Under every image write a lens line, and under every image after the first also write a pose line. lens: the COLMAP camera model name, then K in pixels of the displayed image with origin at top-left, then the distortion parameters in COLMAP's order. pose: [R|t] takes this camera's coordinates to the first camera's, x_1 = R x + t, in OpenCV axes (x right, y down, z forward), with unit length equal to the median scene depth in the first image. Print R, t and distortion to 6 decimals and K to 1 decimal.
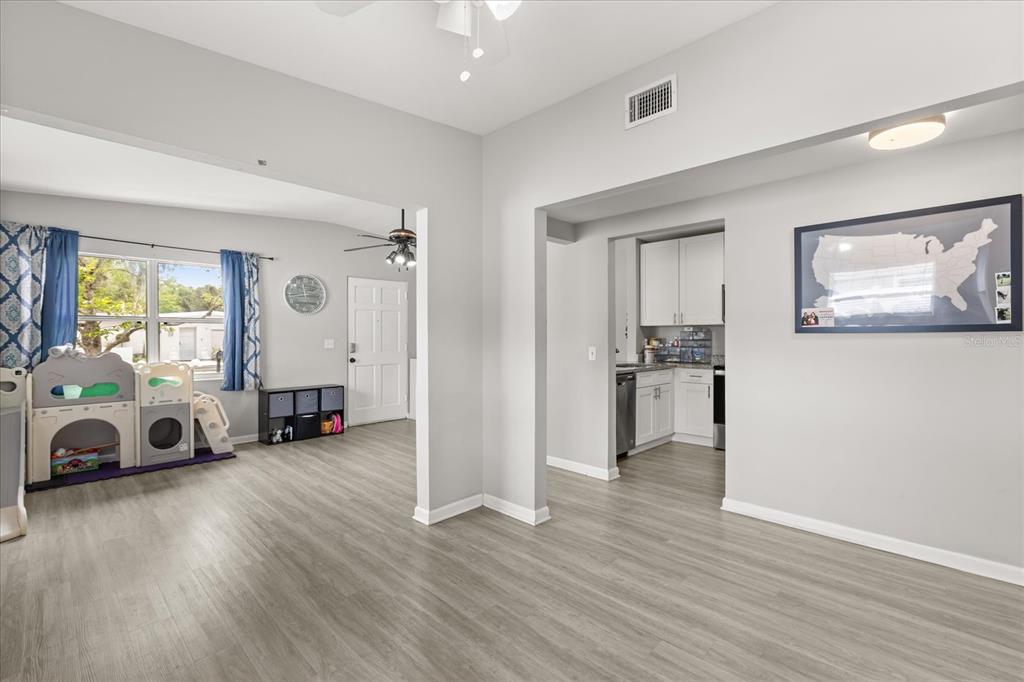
lens RADIAL K [[452.6, 0, 516.5], [0, 452.6, 336.3], [0, 0, 1]] dist [0.003186, 0.000182]
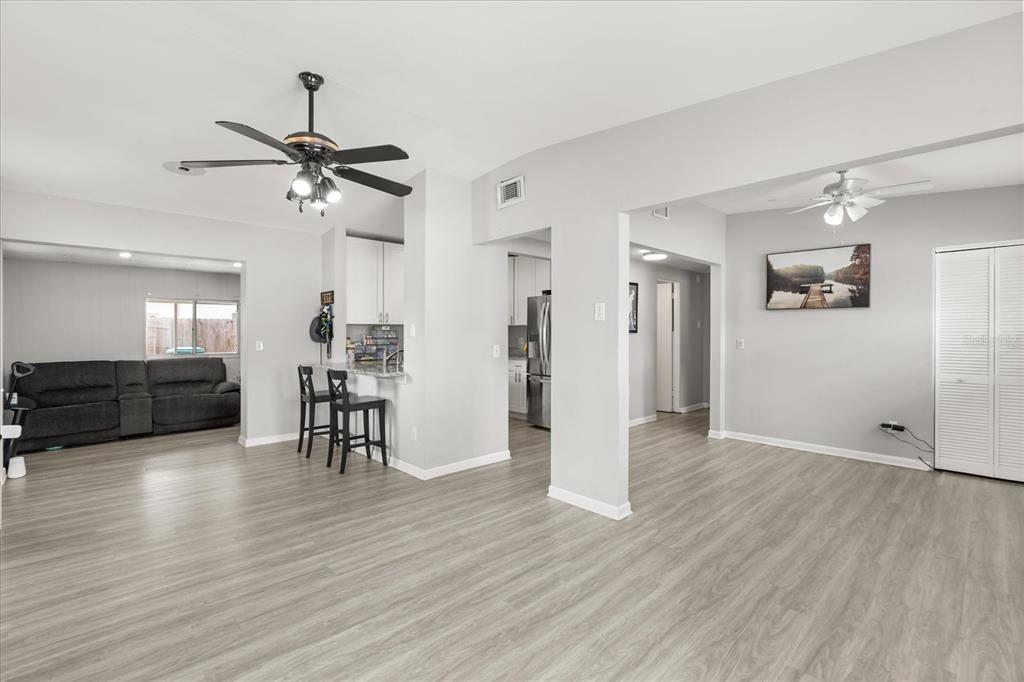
lens RADIAL K [[452.6, 0, 516.5], [0, 452.6, 336.3], [0, 0, 1]] dist [0.003186, 0.000182]
pose [[0.043616, -0.005002, 0.999036, -1.111013], [-0.001177, 0.999987, 0.005059, -0.004090], [-0.999048, -0.001397, 0.043609, 1.071956]]
